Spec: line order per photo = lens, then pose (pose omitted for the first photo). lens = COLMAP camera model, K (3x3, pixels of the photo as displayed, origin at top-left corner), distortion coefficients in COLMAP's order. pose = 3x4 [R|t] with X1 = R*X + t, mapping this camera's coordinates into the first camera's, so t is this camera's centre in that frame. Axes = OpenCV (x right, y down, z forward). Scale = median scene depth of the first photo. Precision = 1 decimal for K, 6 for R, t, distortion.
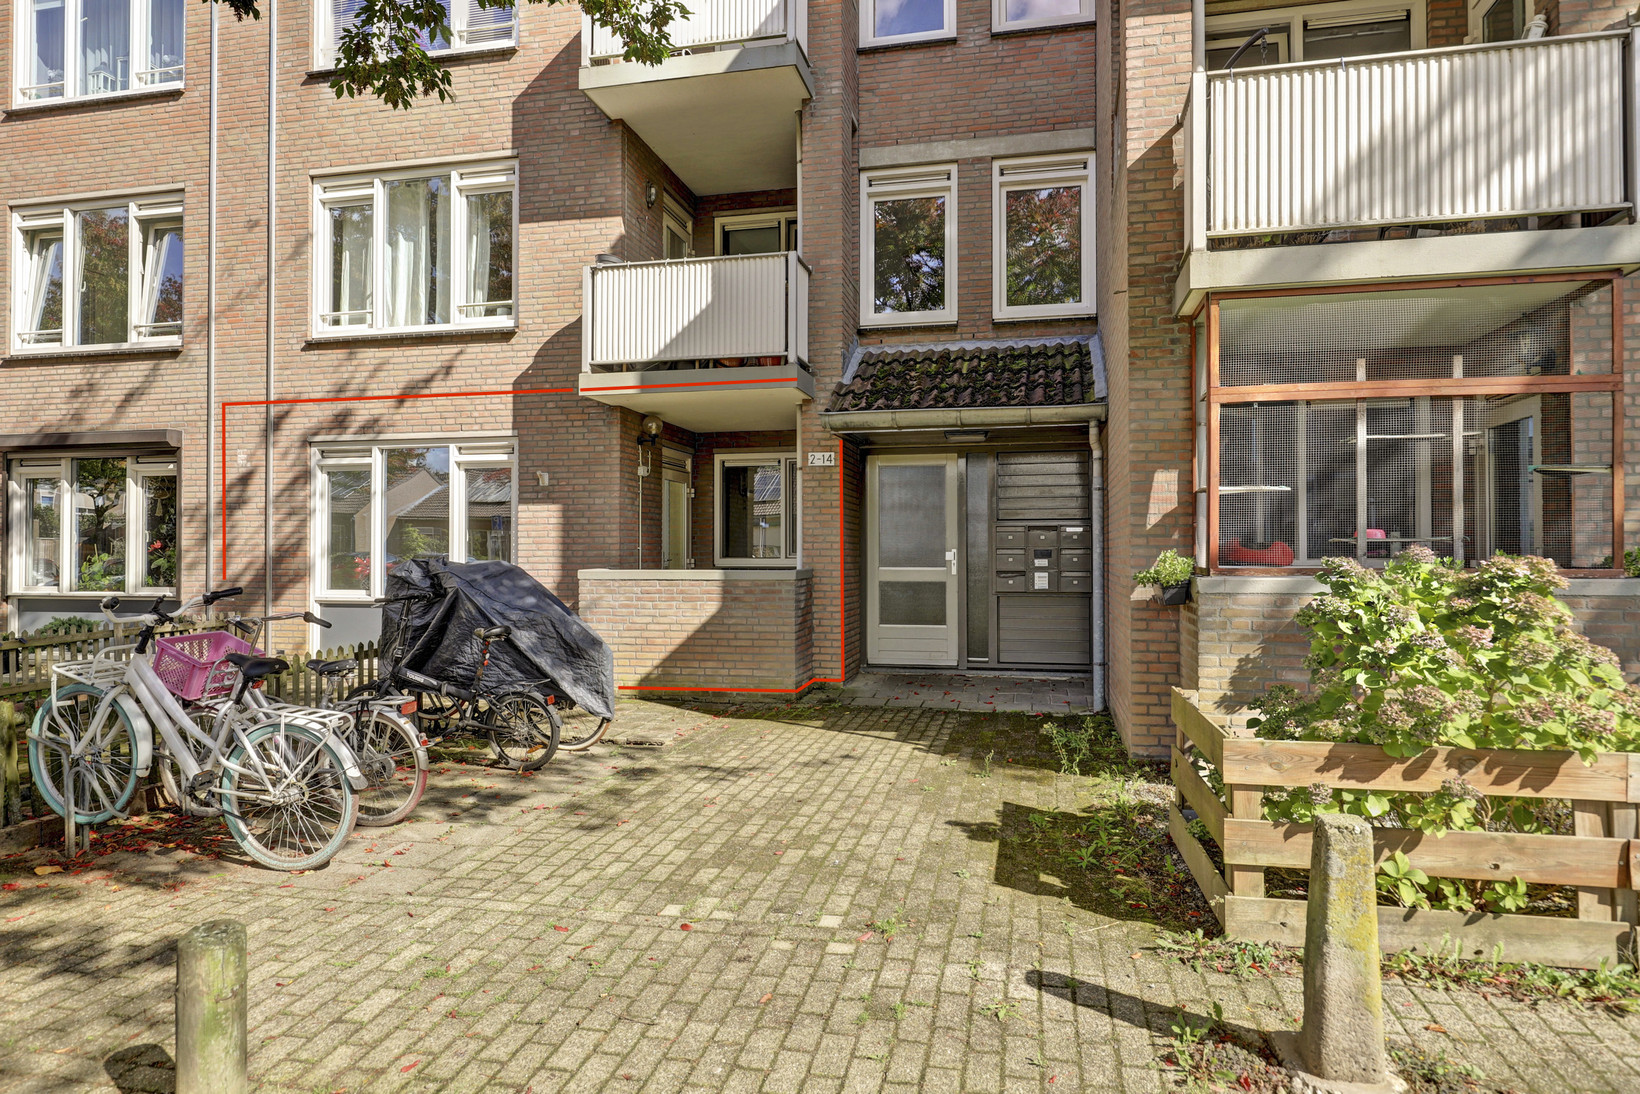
lens RADIAL K [[935.5, 0, 820.0], [0, 935.5, 547.0], [0, 0, 1]] dist [0.001537, -0.000702]
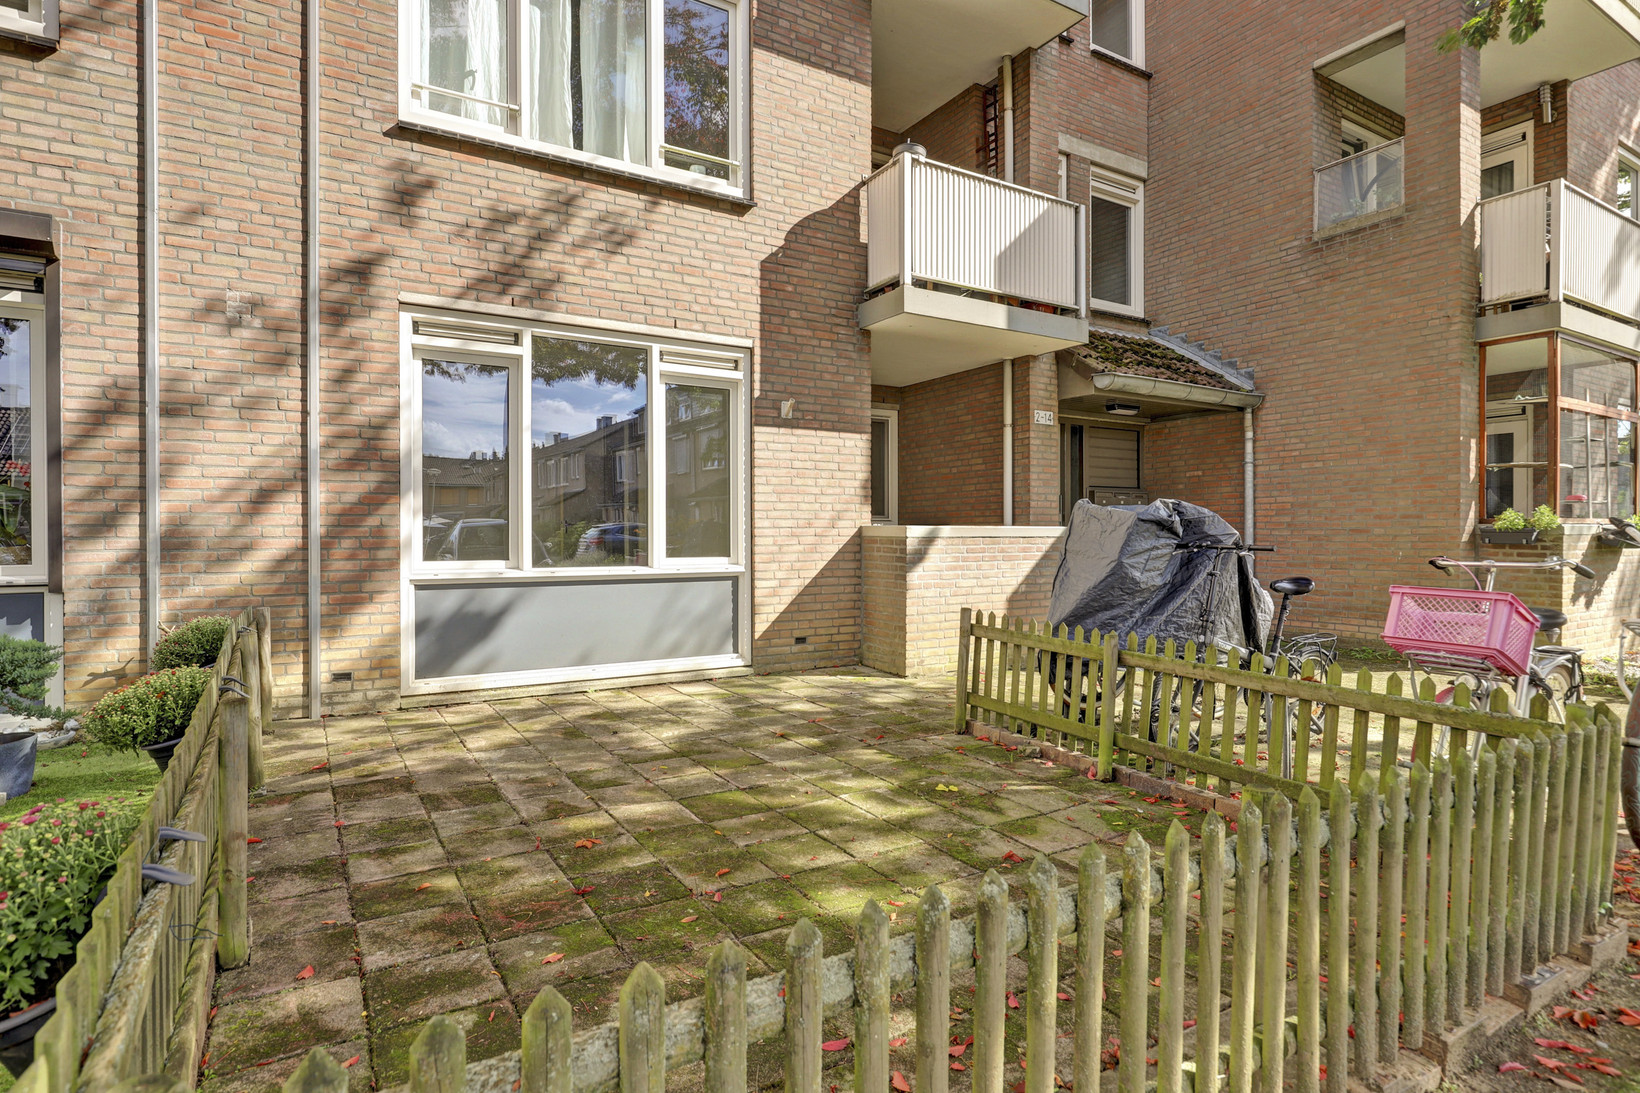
lens RADIAL K [[824.6, 0, 820.0], [0, 824.6, 546.5], [0, 0, 1]] dist [0.000958, -0.000014]
pose [[0.748291, -0.003198, 0.663363, -0.716778], [-0.000495, 0.999985, 0.005380, 0.035161], [-0.663370, -0.004354, 0.748279, 0.474211]]
